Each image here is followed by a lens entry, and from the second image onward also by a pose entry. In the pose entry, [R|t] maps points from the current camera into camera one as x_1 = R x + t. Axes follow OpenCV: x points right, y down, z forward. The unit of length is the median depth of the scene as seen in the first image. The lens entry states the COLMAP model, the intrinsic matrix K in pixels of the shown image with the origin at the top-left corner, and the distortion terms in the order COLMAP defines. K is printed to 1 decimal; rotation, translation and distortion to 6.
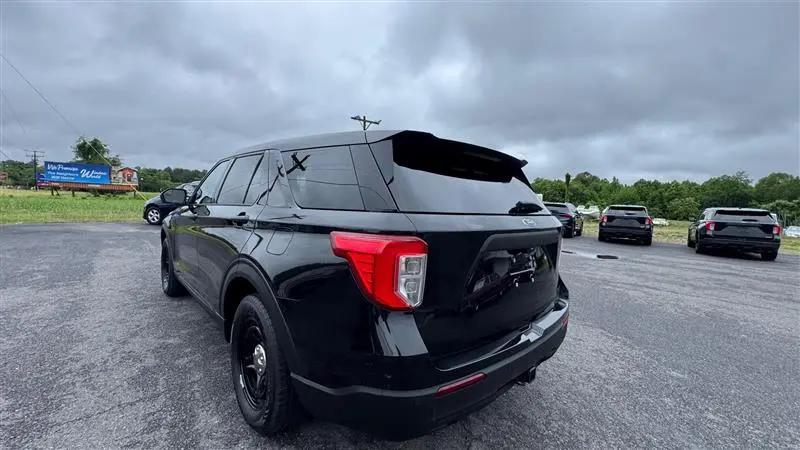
lens RADIAL K [[324.9, 0, 394.1], [0, 324.9, 220.1], [0, 0, 1]] dist [0.002319, 0.000253]
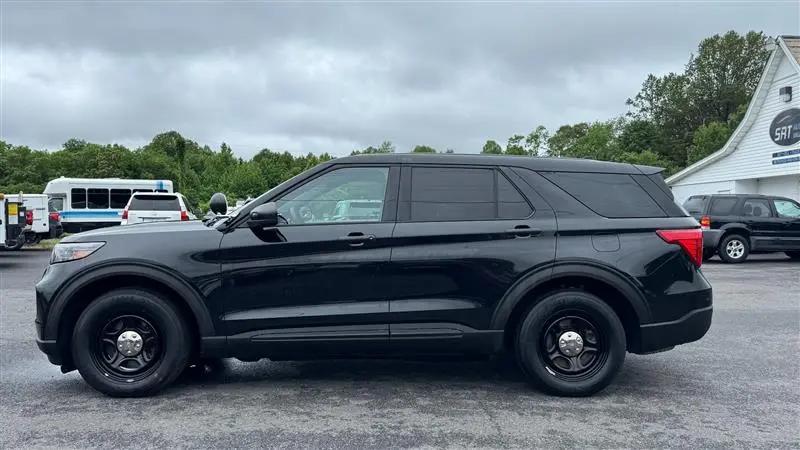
lens RADIAL K [[709.7, 0, 408.0], [0, 709.7, 223.5], [0, 0, 1]] dist [0.006094, -0.032639]
pose [[0.655207, -0.054763, 0.753461, -0.172364], [0.064214, 0.997797, 0.016681, -0.006608], [-0.752715, 0.037453, 0.657280, -0.018971]]
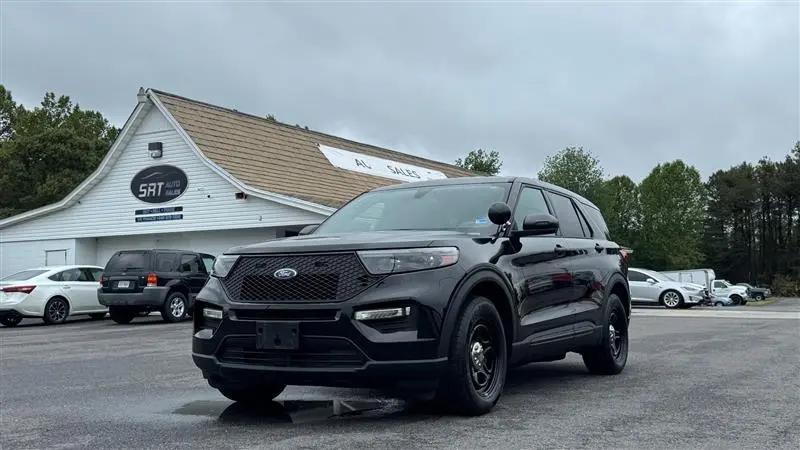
lens RADIAL K [[874.3, 0, 403.0], [0, 874.3, 221.9], [0, 0, 1]] dist [0.084469, 0.000000]
pose [[-0.320563, 0.027987, 0.946814, -0.263410], [0.045751, 0.998854, -0.014035, -0.007204], [-0.946122, 0.038818, -0.321476, 0.208408]]
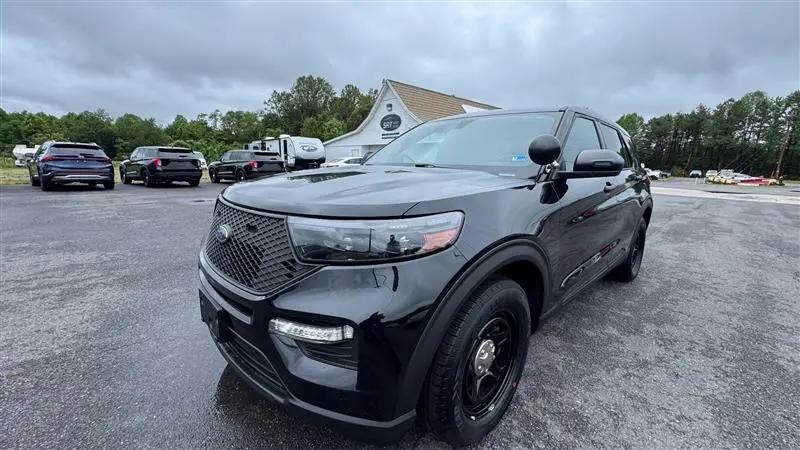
lens RADIAL K [[313.1, 0, 402.2], [0, 313.1, 221.6], [0, 0, 1]] dist [-0.006779, 0.000394]
pose [[-0.021298, -0.232607, 0.972338, -0.133352], [0.026045, 0.972099, 0.233120, -0.012330], [-0.999434, 0.030289, -0.014645, 0.147627]]
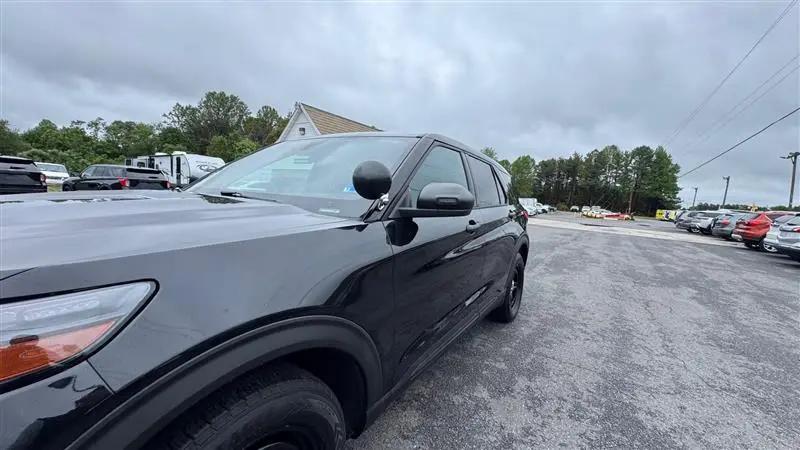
lens RADIAL K [[313.1, 0, 399.8], [0, 313.1, 222.5], [0, 0, 1]] dist [-0.006779, 0.000394]
pose [[-0.253512, -0.153133, 0.955134, -0.118597], [-0.029594, 0.988156, 0.150573, -0.011908], [-0.966879, 0.009905, -0.255041, 0.128144]]
